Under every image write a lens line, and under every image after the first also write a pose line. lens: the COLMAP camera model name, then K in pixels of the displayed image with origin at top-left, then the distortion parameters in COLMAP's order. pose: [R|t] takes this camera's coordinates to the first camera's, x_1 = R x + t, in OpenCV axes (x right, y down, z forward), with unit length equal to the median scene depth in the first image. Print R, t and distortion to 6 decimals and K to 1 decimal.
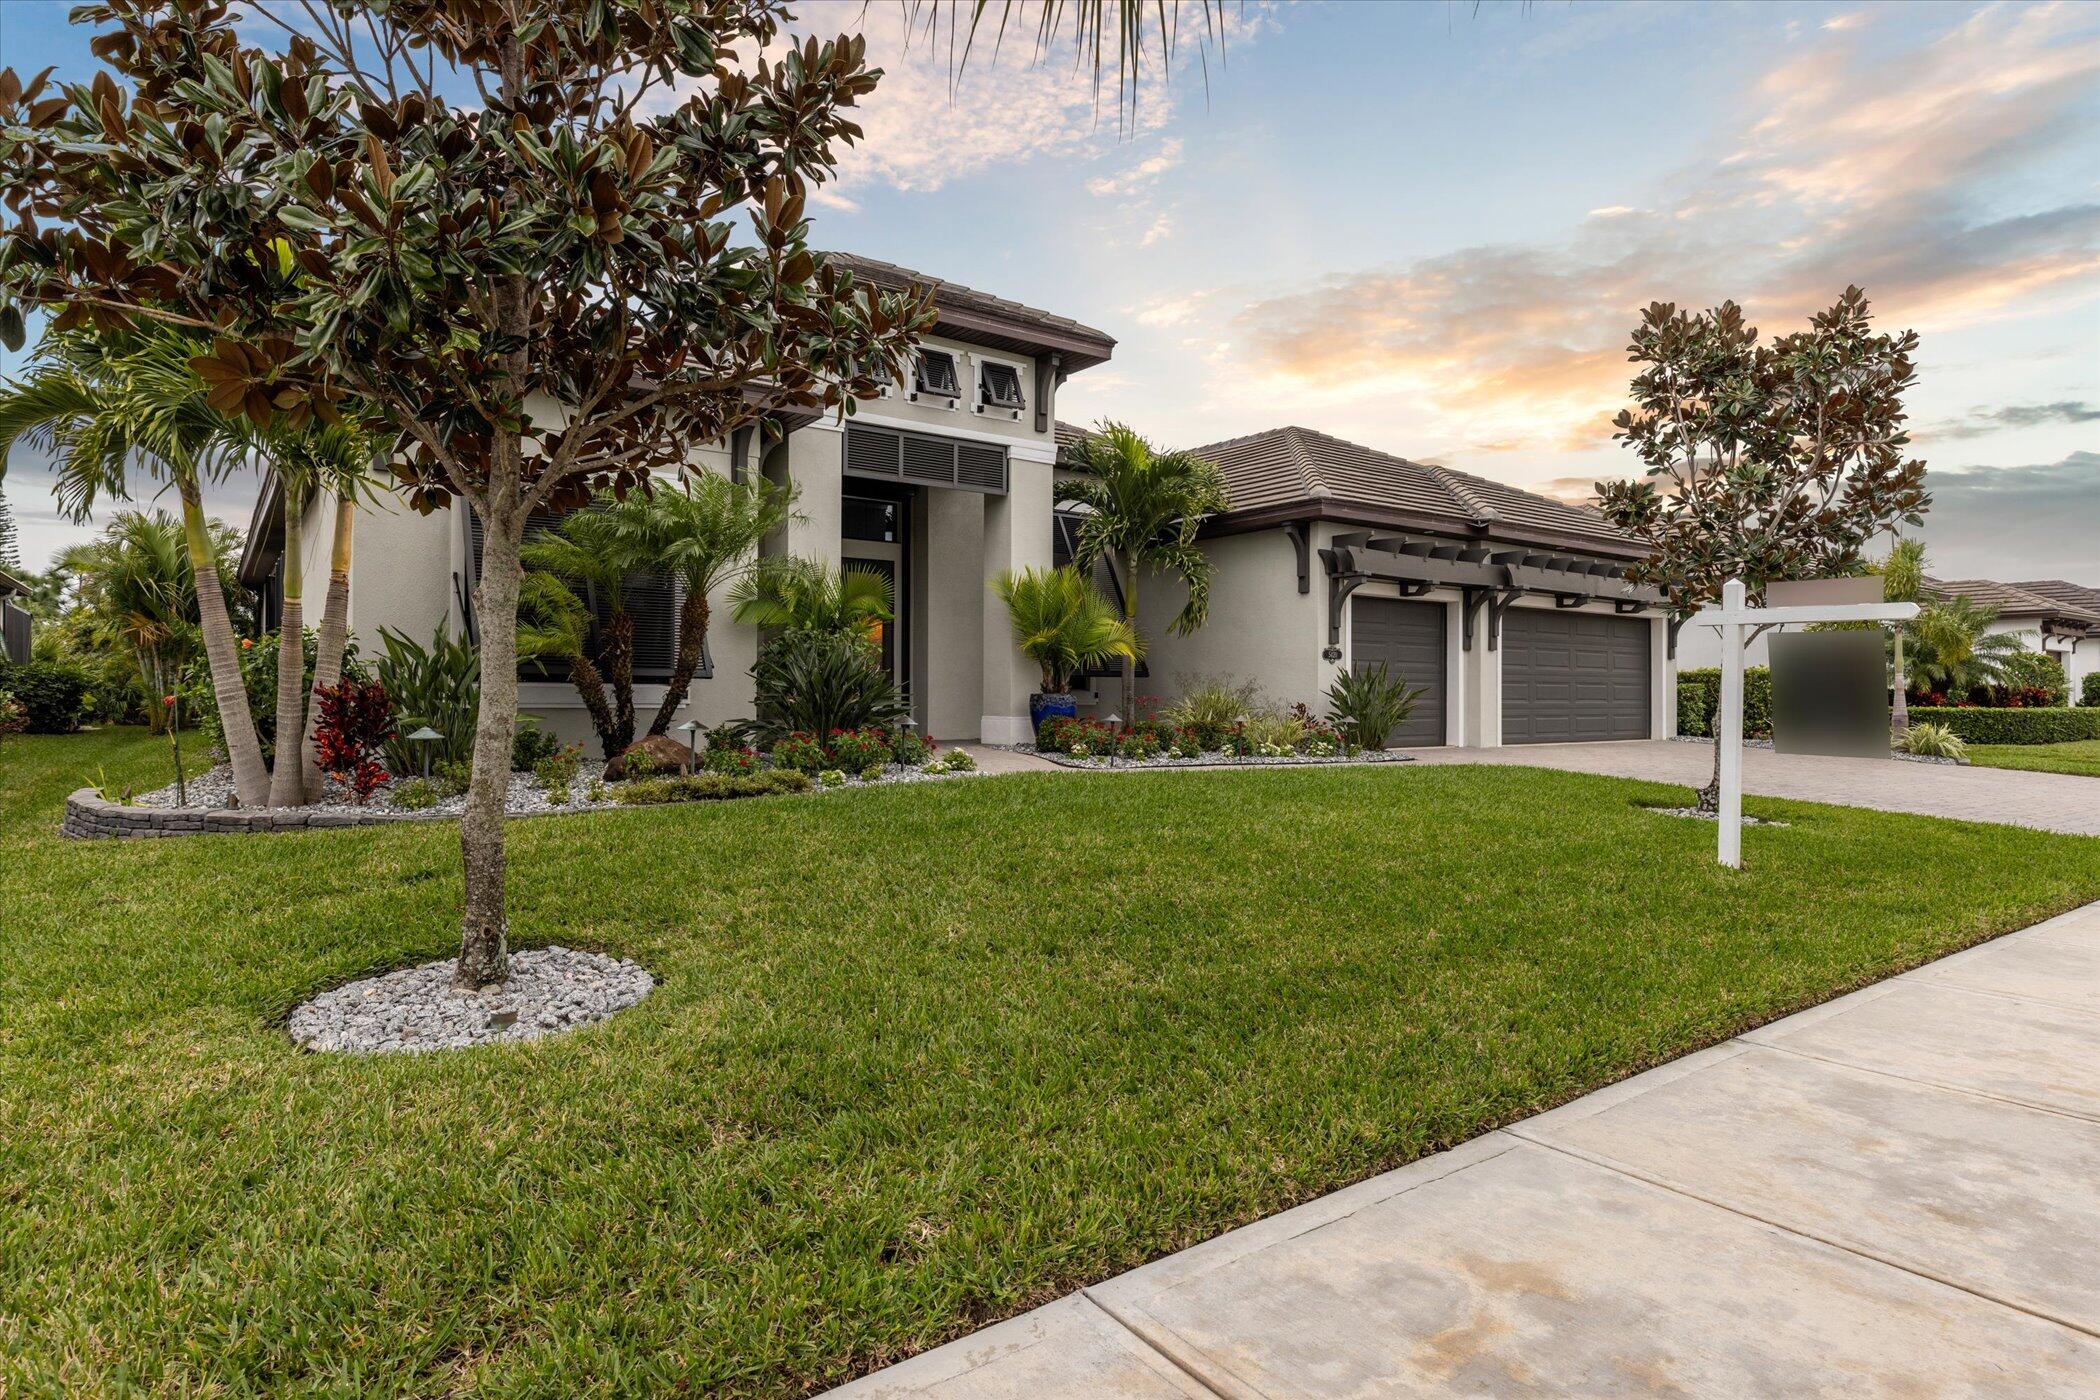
lens RADIAL K [[1149.5, 0, 1073.1], [0, 1149.5, 681.5], [0, 0, 1]] dist [-0.005777, -0.001445]
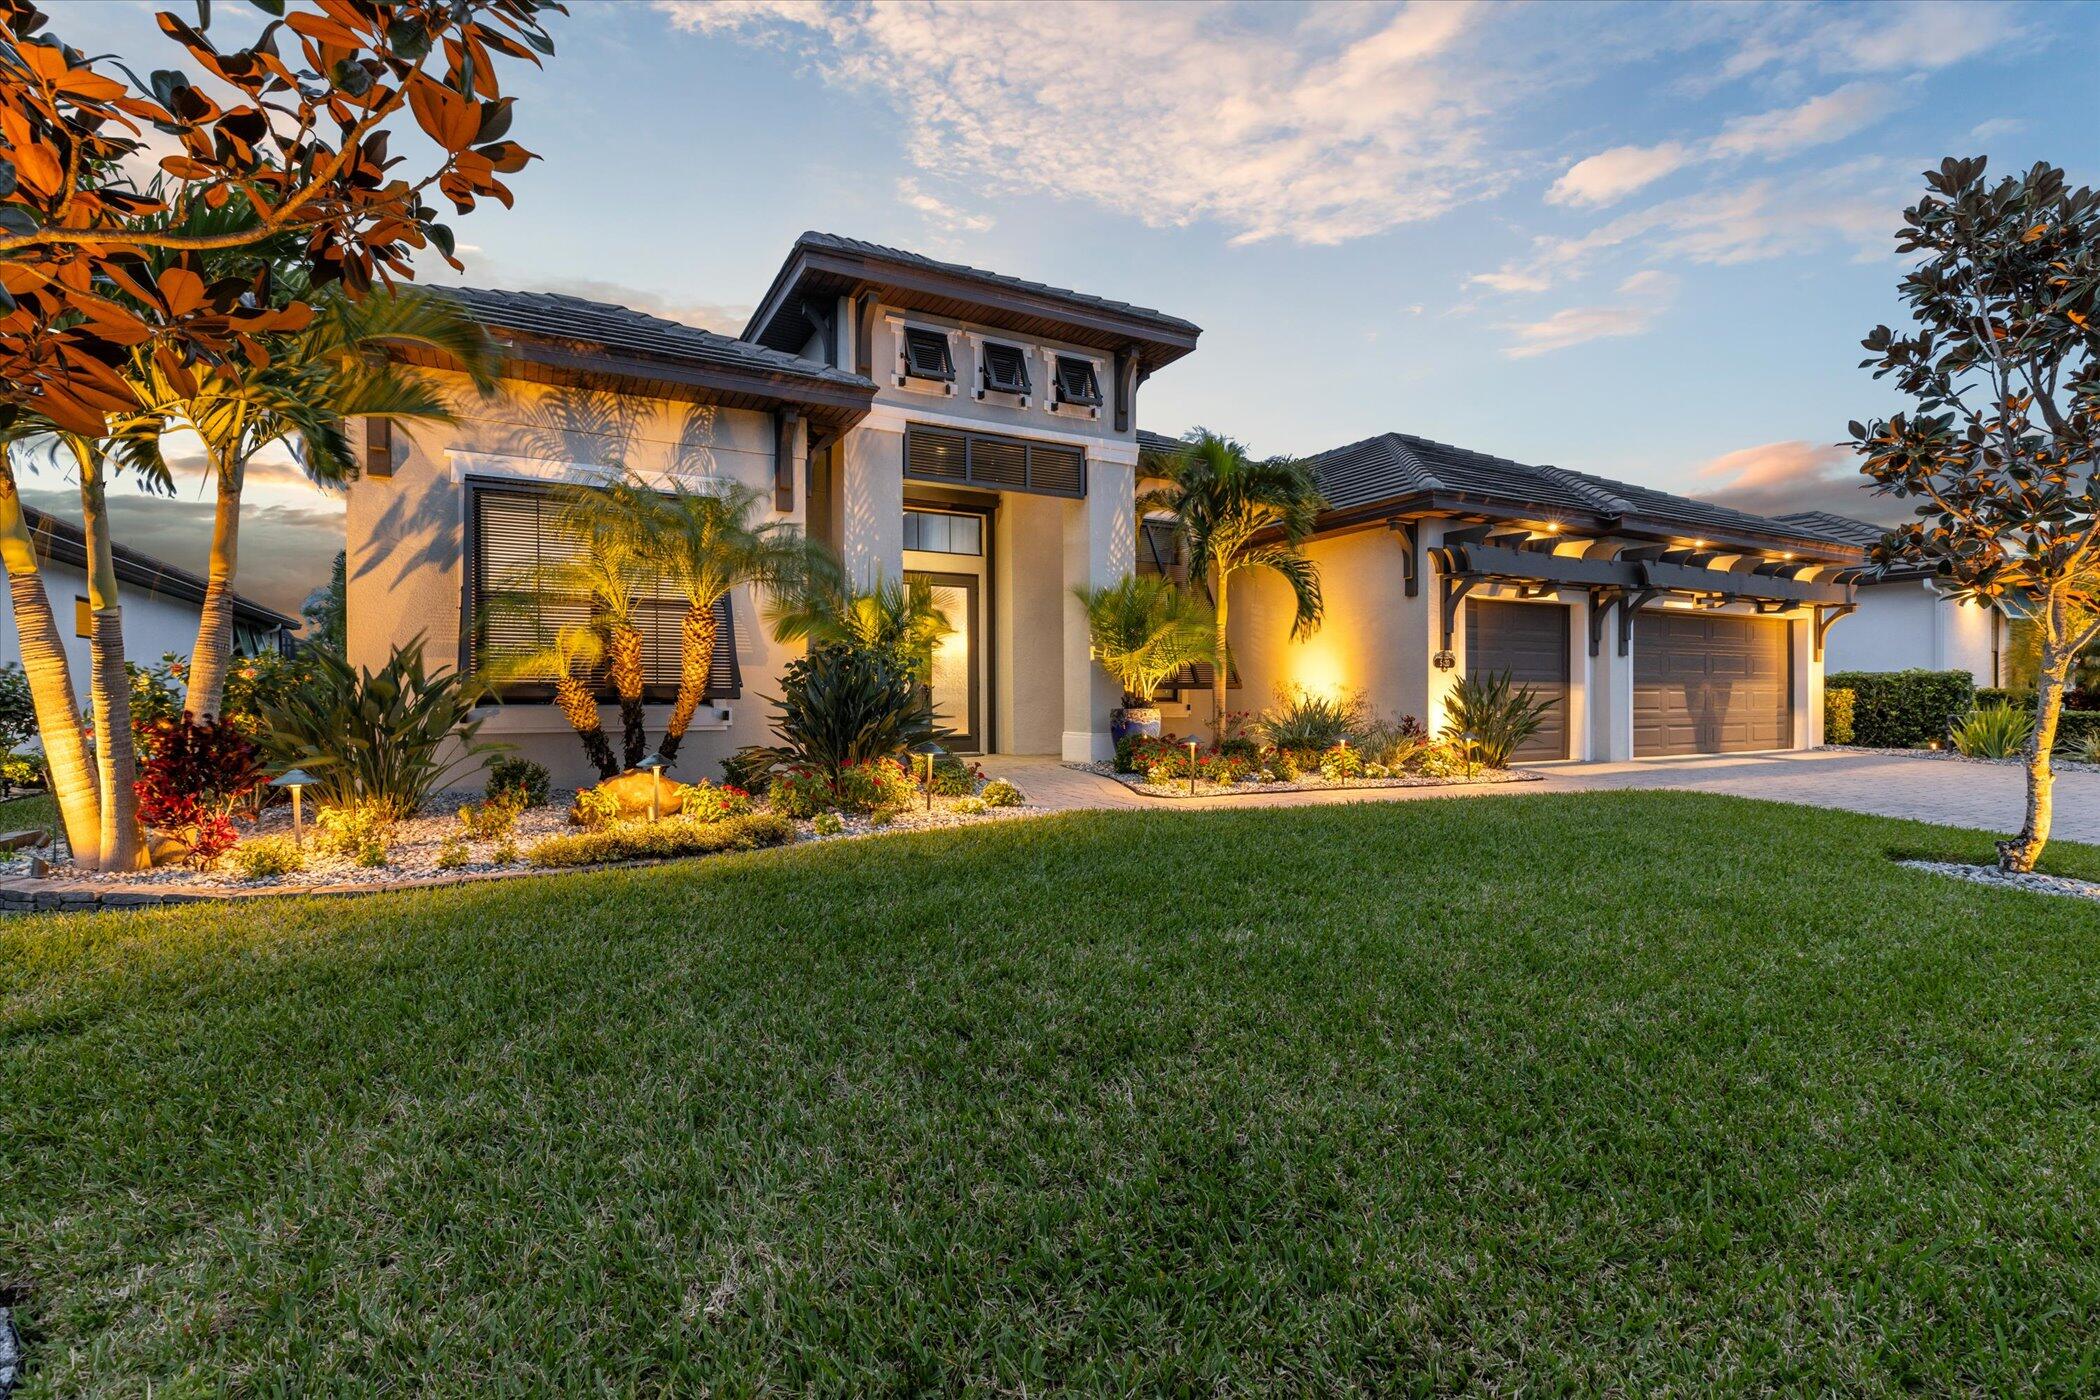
lens RADIAL K [[938.3, 0, 1059.1], [0, 938.3, 698.6], [0, 0, 1]] dist [0.003052, -0.000367]
pose [[0.990084, -0.008878, -0.140194, 0.028145], [0.010391, 0.999895, 0.010059, -0.005847], [0.140090, -0.011416, 0.990073, 0.230927]]
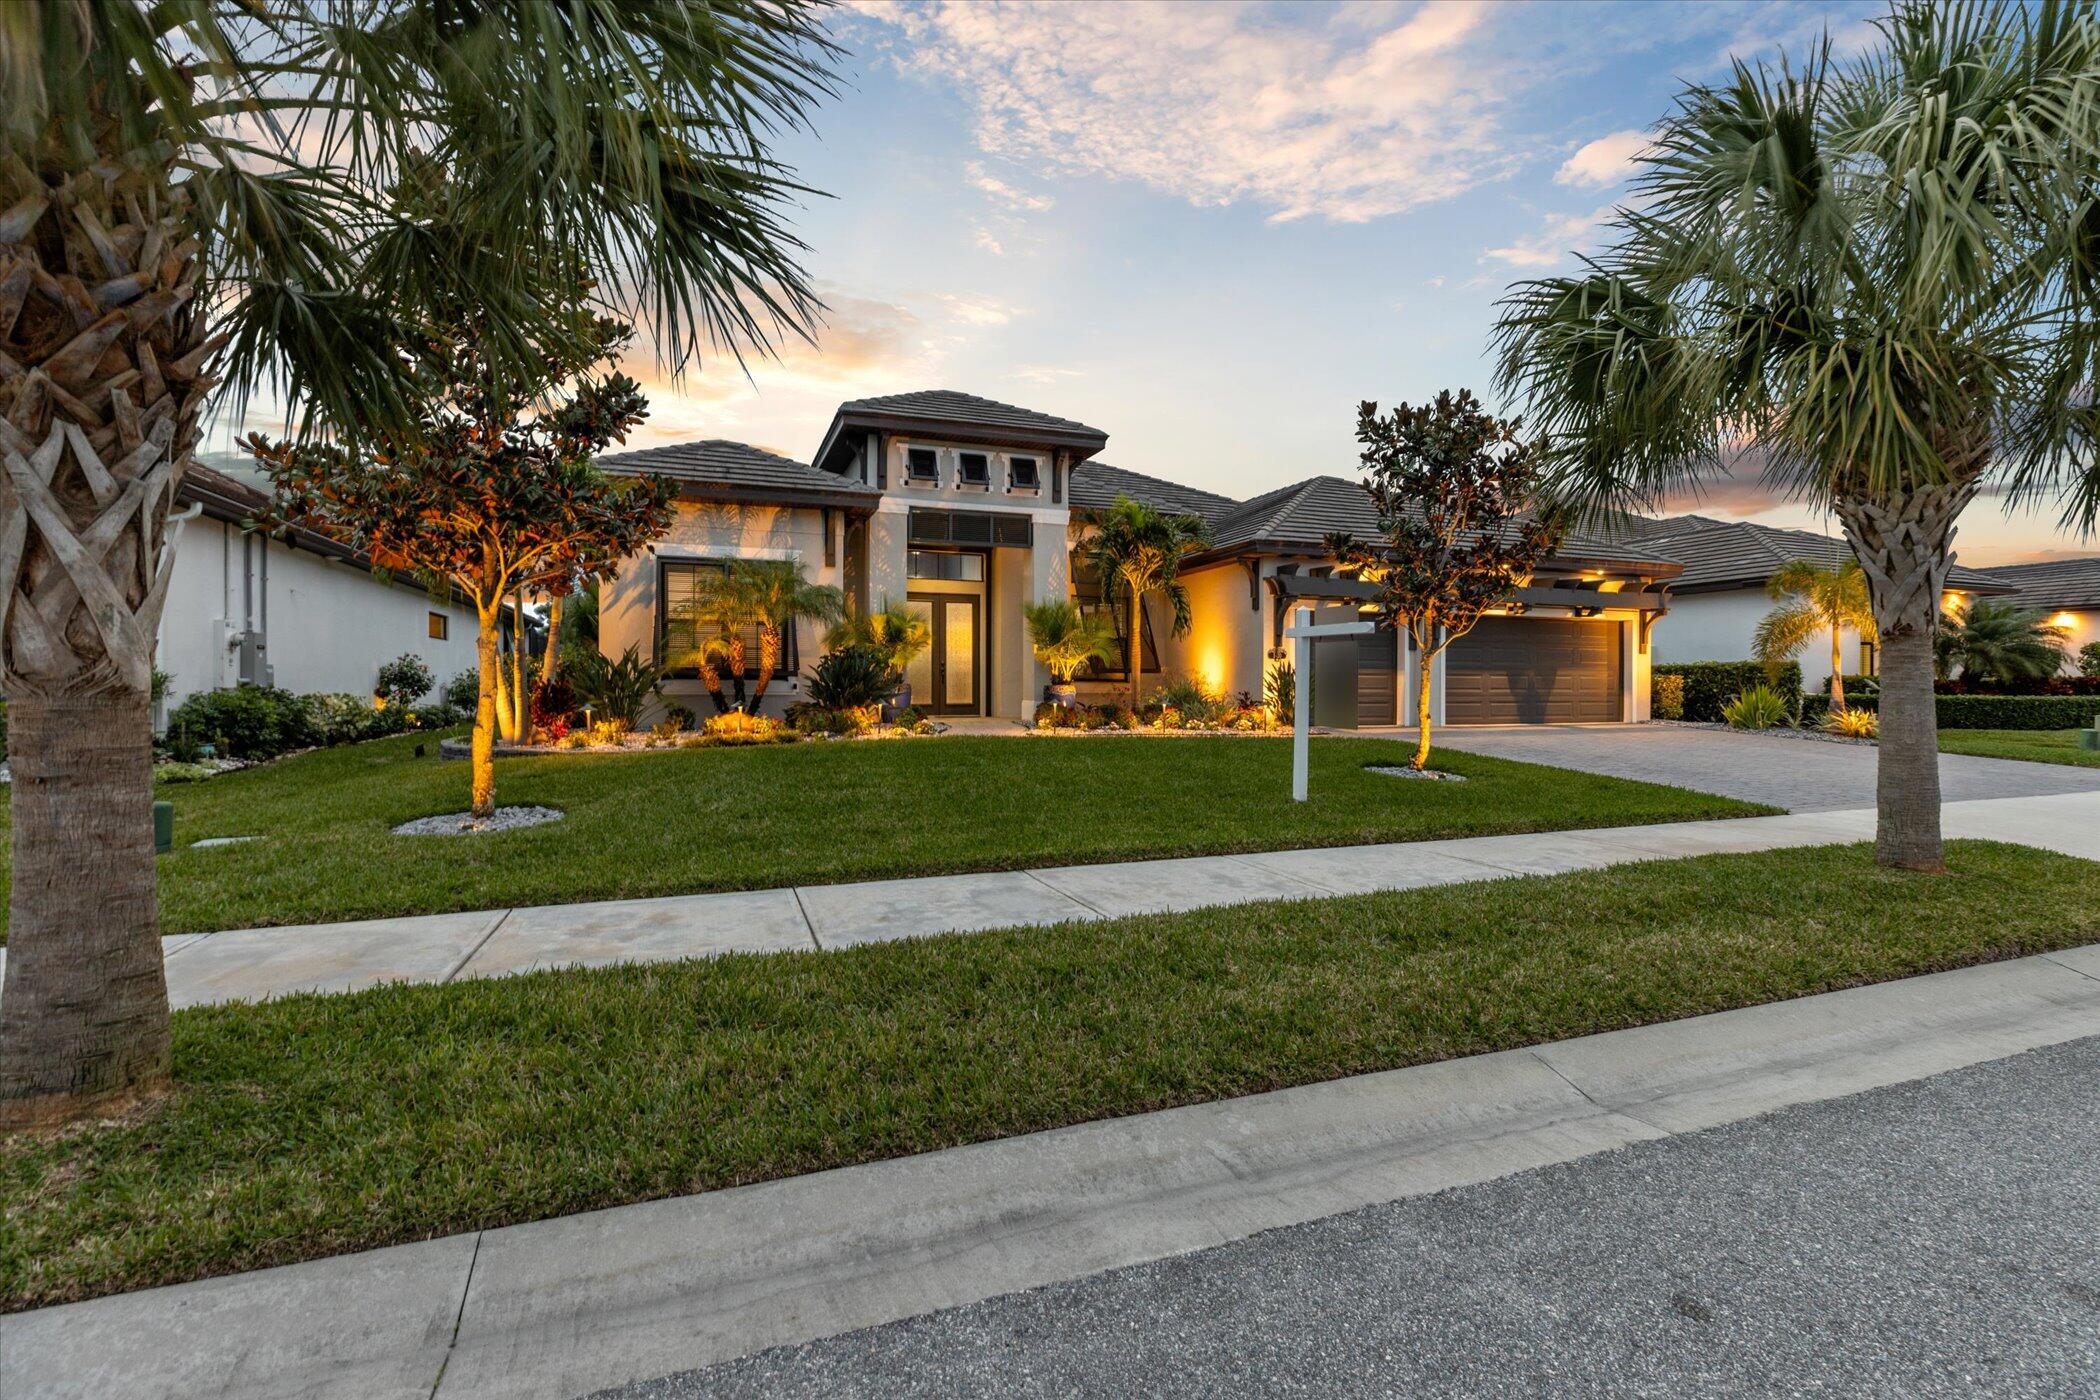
lens RADIAL K [[938.3, 0, 1079.8], [0, 938.3, 666.8], [0, 0, 1]] dist [0.003052, -0.000367]
pose [[0.962368, -0.008369, -0.271622, 0.322009], [0.005936, 0.999935, -0.009779, -0.000842], [0.271686, 0.007798, 0.962354, -0.122973]]
